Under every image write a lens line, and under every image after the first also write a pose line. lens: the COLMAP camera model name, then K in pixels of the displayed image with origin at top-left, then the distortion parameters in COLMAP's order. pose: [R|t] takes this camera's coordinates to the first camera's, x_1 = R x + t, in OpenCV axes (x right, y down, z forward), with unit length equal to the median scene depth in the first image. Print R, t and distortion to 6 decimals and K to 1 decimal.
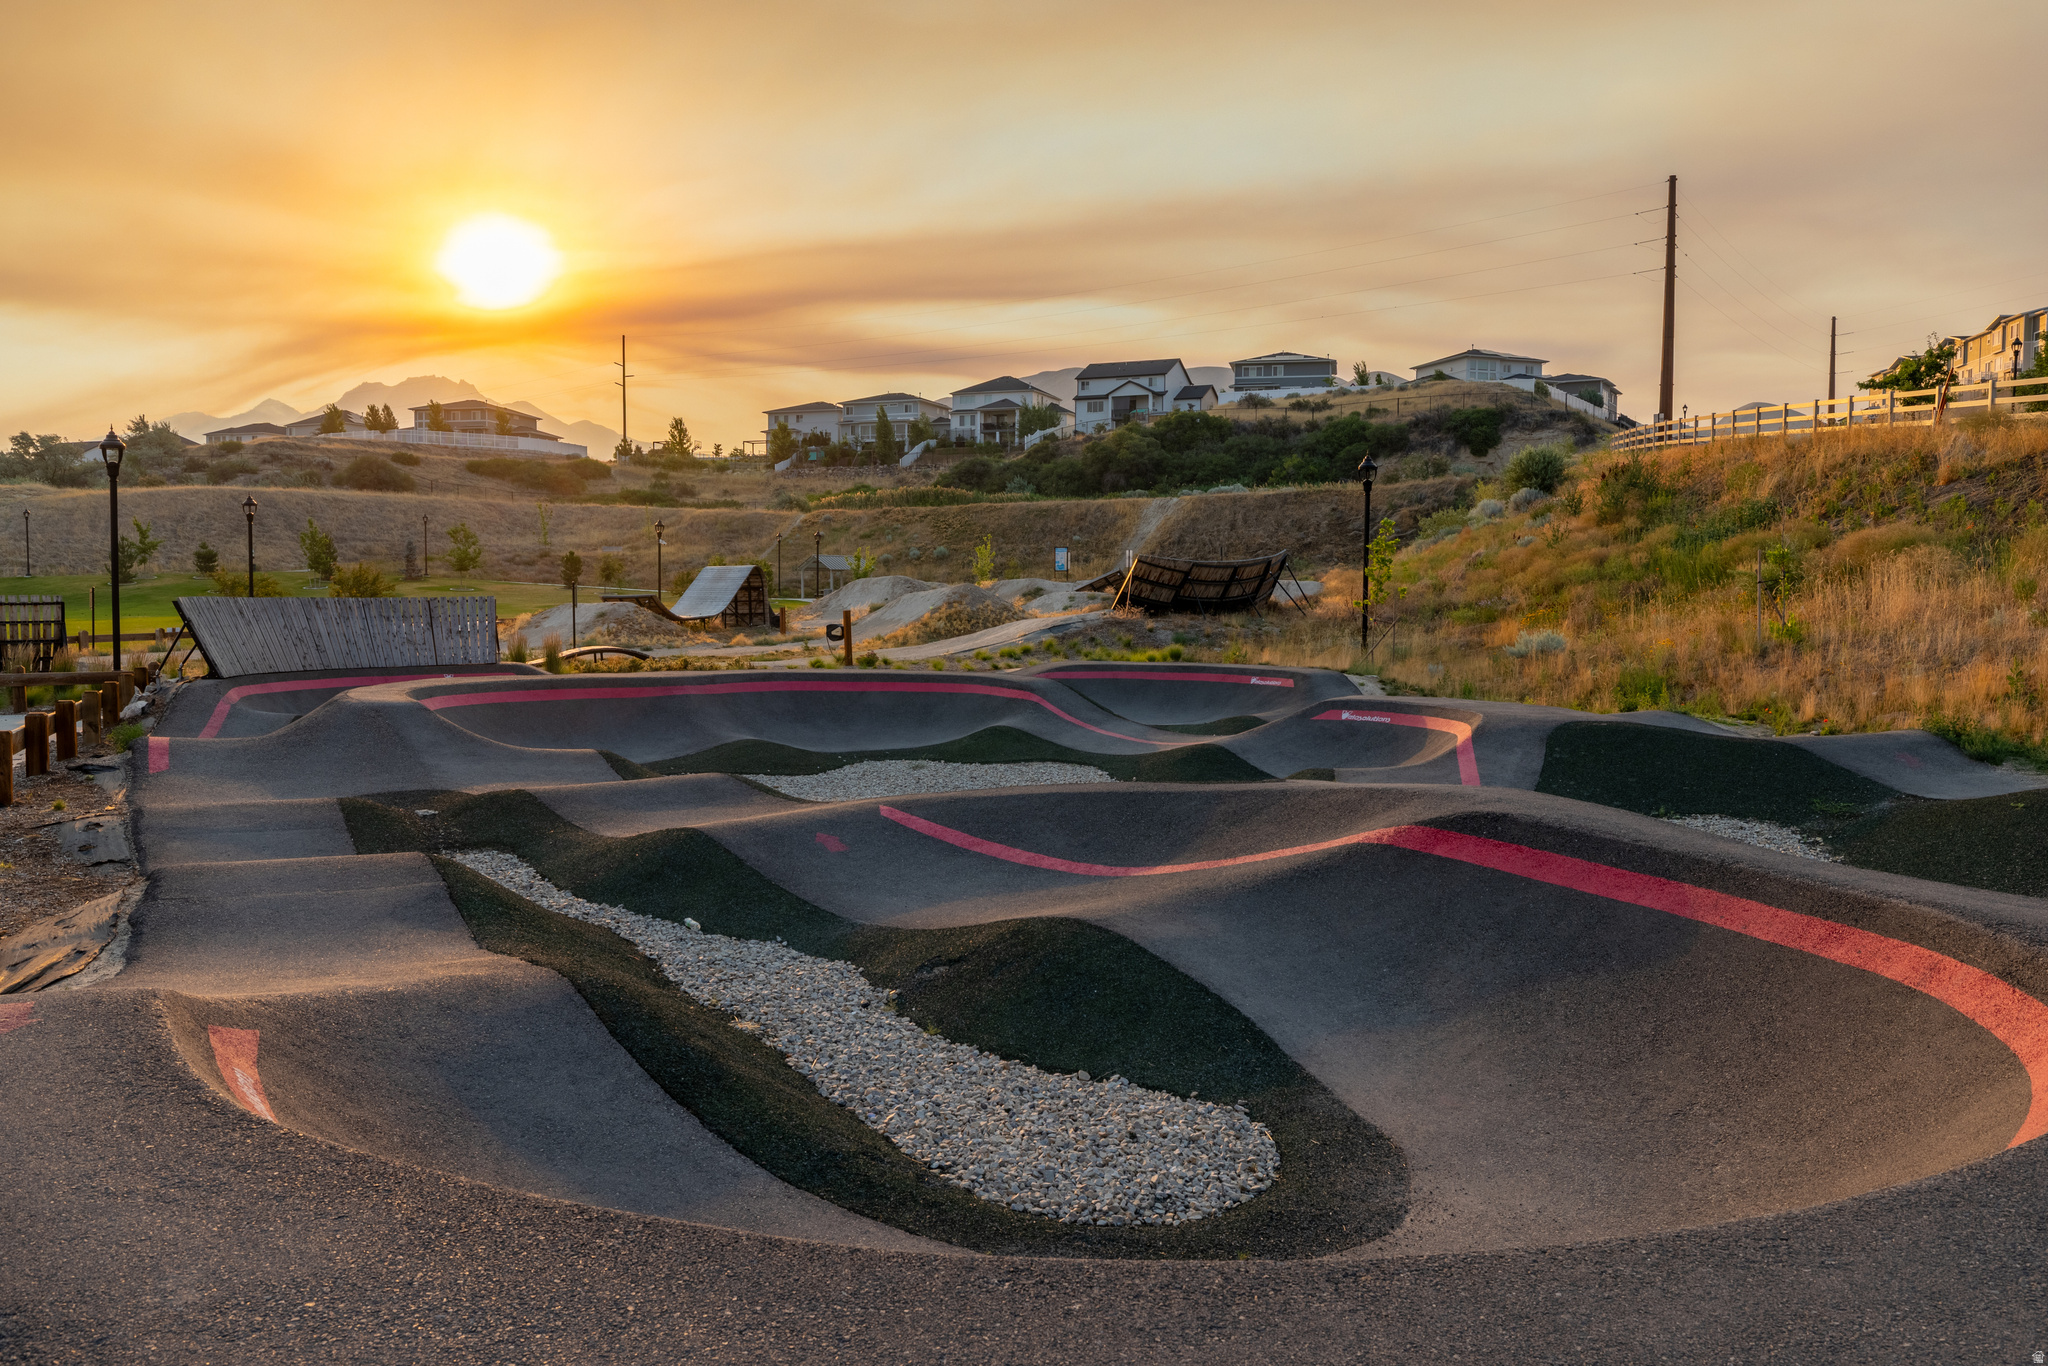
lens RADIAL K [[1580.0, 0, 1024.0], [0, 1580.0, 683.0], [0, 0, 1]] dist [0.004955, -0.091932]
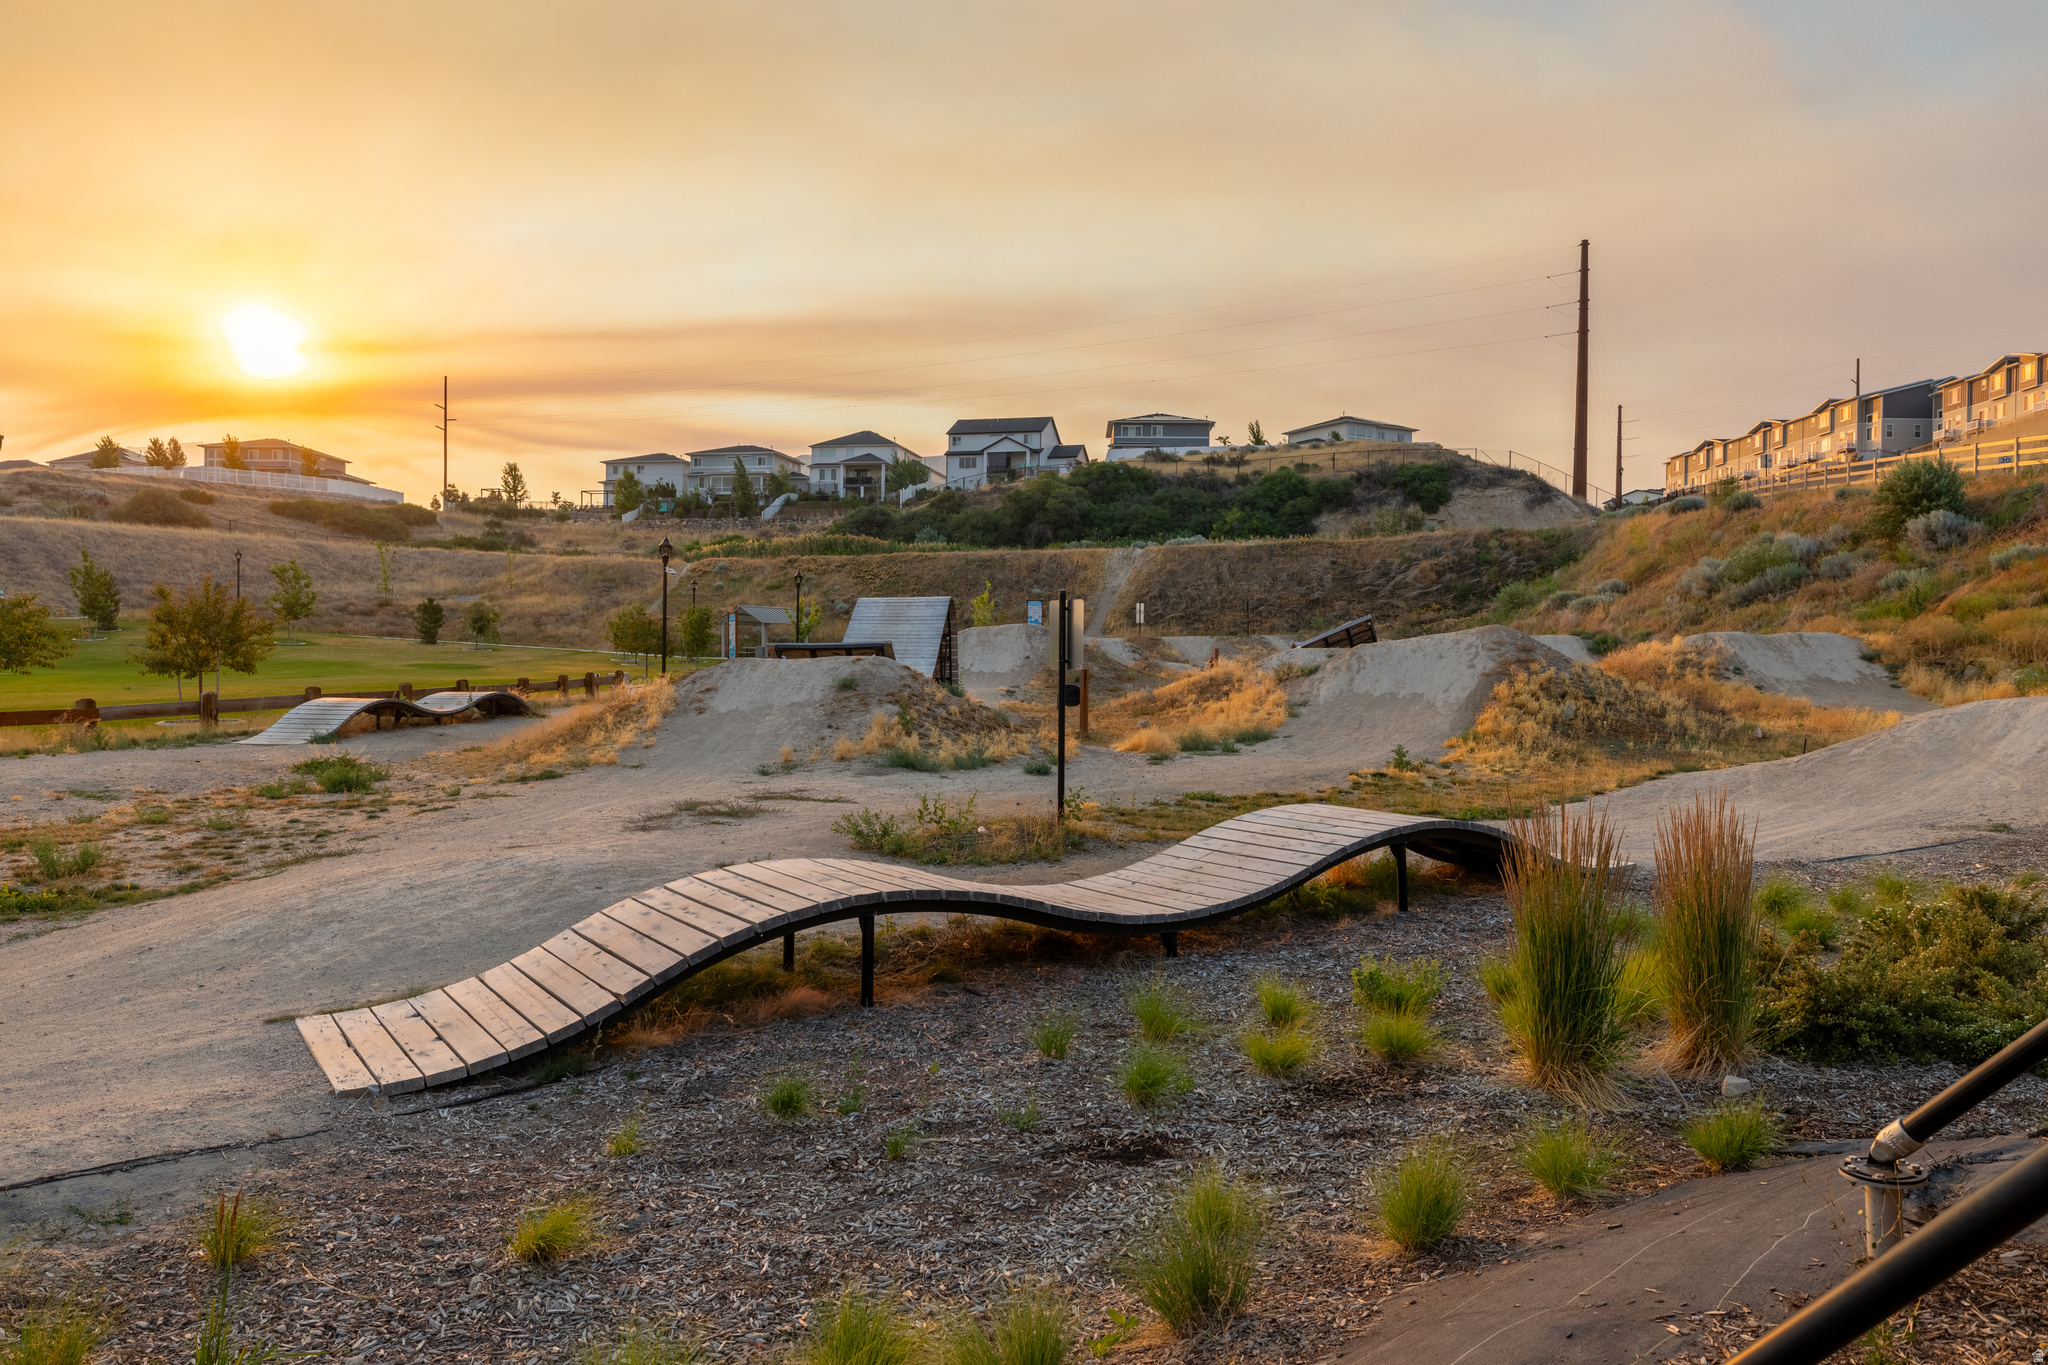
lens RADIAL K [[1410.0, 0, 1024.0], [0, 1410.0, 682.5], [0, 0, 1]] dist [0.002548, -0.034735]
pose [[0.984809, 0.003794, 0.173598, -0.074720], [0.002819, 0.999280, -0.037828, -0.007476], [-0.173616, 0.037743, 0.984090, 0.155119]]
